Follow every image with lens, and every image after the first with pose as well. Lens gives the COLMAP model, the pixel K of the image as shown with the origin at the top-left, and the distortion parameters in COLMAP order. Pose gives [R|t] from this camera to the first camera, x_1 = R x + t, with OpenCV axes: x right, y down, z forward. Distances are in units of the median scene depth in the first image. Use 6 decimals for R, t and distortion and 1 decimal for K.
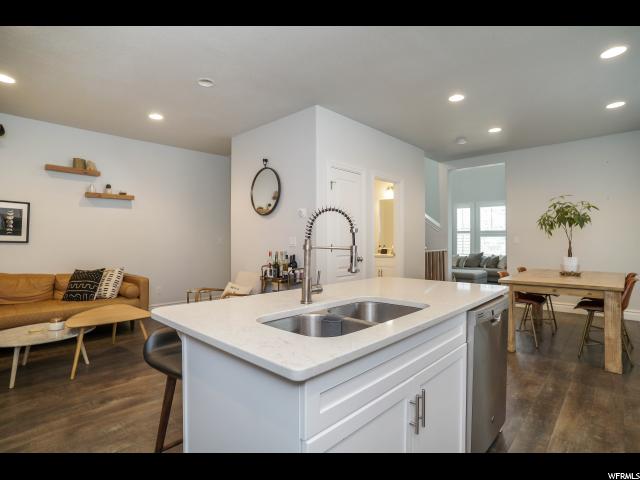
lens RADIAL K [[338.8, 0, 317.1], [0, 338.8, 239.5], [0, 0, 1]] dist [-0.063760, 0.028407]
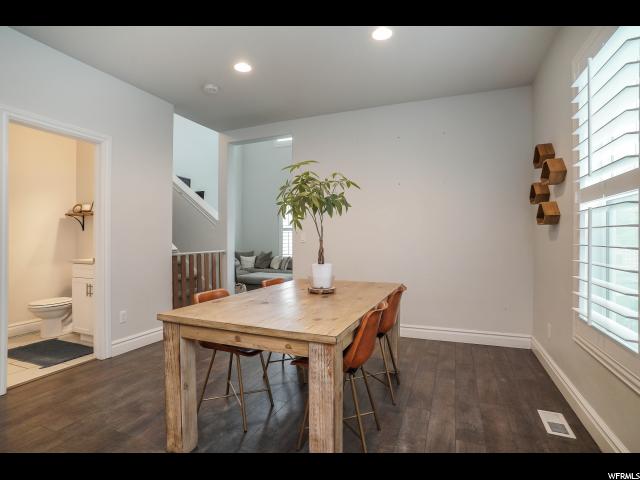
lens RADIAL K [[338.8, 0, 323.7], [0, 338.8, 243.3], [0, 0, 1]] dist [-0.063760, 0.028407]
pose [[0.936746, -0.006307, 0.349952, 0.529541], [0.000681, 0.999869, 0.016198, 0.004060], [-0.350008, -0.014936, 0.936628, 0.389784]]
